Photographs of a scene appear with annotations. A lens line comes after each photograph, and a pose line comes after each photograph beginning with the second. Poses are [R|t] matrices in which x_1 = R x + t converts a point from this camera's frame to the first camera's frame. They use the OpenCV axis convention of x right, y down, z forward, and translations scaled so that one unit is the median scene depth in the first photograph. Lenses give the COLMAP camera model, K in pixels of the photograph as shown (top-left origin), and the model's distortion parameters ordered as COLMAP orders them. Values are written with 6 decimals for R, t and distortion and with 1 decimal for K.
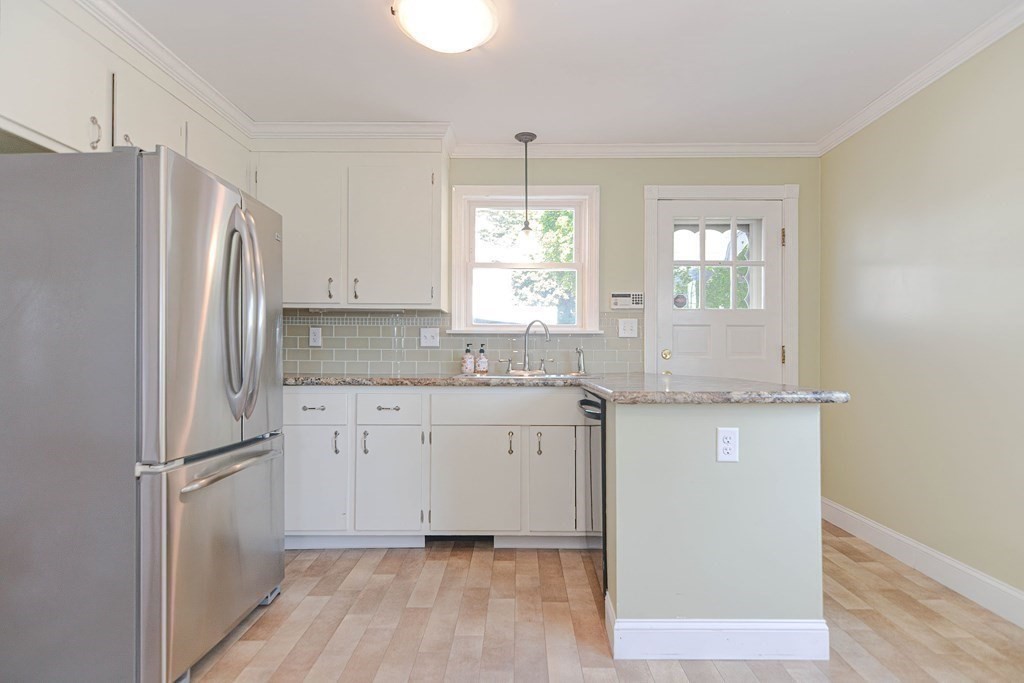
lens RADIAL K [[506.2, 0, 524.6], [0, 506.2, 342.4], [0, 0, 1]] dist [0.015201, -0.005456]
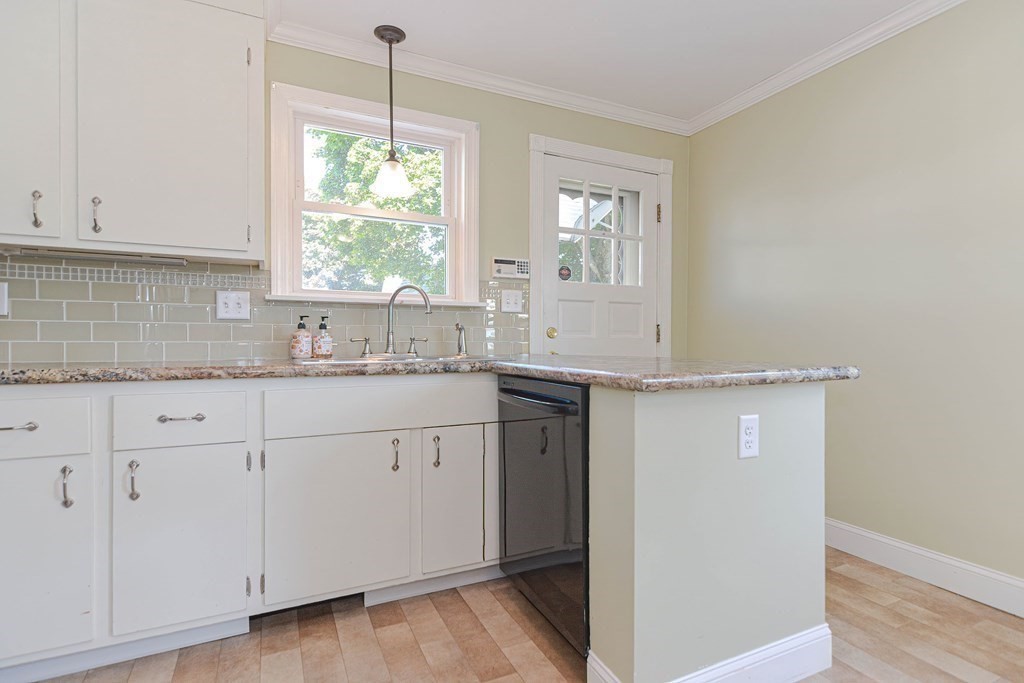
lens RADIAL K [[506.2, 0, 539.0], [0, 506.2, 341.1], [0, 0, 1]] dist [0.015201, -0.005456]
pose [[0.891285, -0.001789, 0.453441, -0.162667], [-0.008689, 0.999741, 0.021023, 0.023472], [-0.453361, -0.022677, 0.891038, 0.277042]]
